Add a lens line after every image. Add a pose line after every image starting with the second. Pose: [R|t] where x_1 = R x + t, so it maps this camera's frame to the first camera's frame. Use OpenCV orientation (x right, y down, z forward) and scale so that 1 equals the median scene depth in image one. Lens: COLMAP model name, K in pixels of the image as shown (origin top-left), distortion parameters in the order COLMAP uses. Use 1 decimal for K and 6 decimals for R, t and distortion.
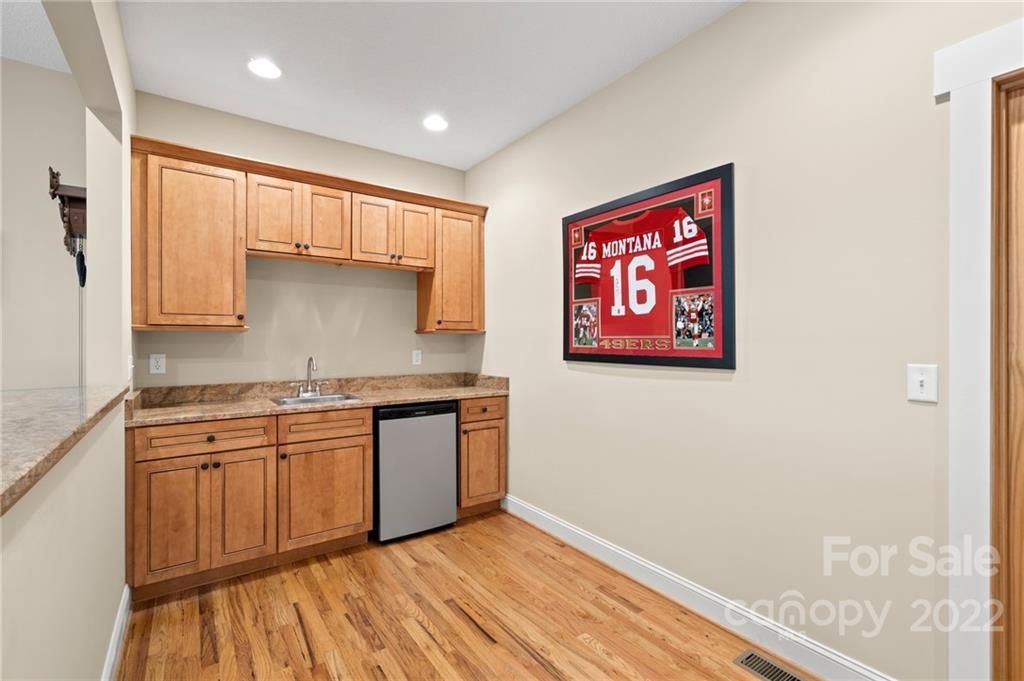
lens RADIAL K [[454.7, 0, 512.5], [0, 454.7, 341.7], [0, 0, 1]] dist [-0.002703, -0.000422]
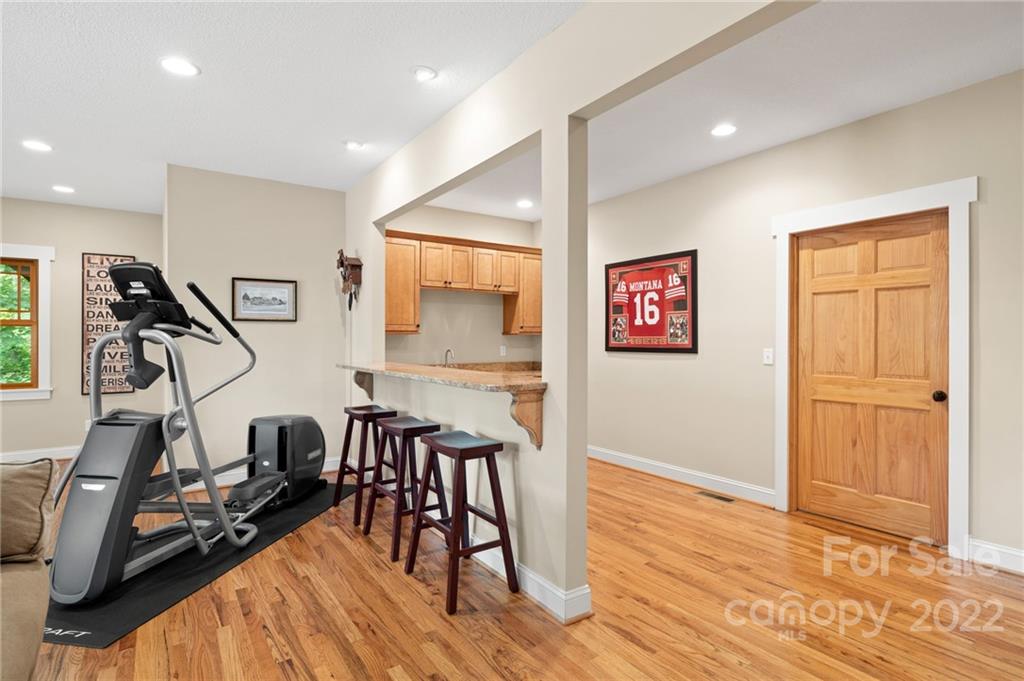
lens RADIAL K [[513.7, 0, 514.2], [0, 513.7, 341.2], [0, 0, 1]] dist [-0.002082, 0.001358]
pose [[0.999903, -0.000680, -0.013938, -0.203980], [0.000674, 1.000000, -0.000455, 0.005308], [0.013938, 0.000446, 0.999903, -0.915991]]
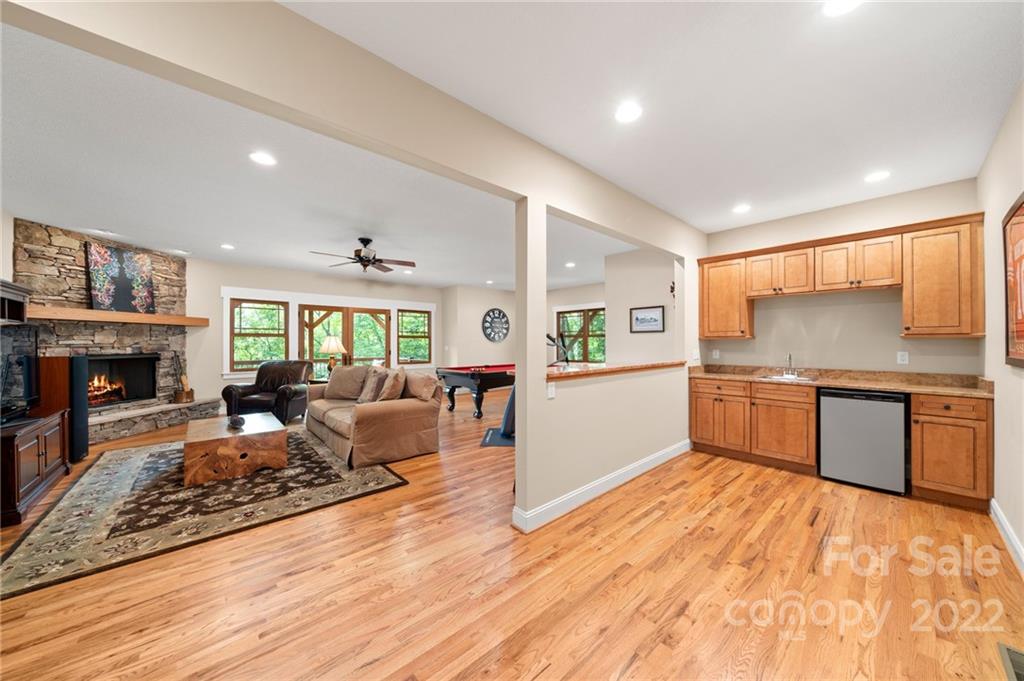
lens RADIAL K [[349.5, 0, 516.1], [0, 349.5, 341.4], [0, 0, 1]] dist [-0.006221, -0.000086]
pose [[0.115970, -0.002798, -0.993249, 0.784503], [-0.002119, 0.999993, -0.003064, -0.005160], [0.993250, 0.002460, 0.115964, -0.158060]]
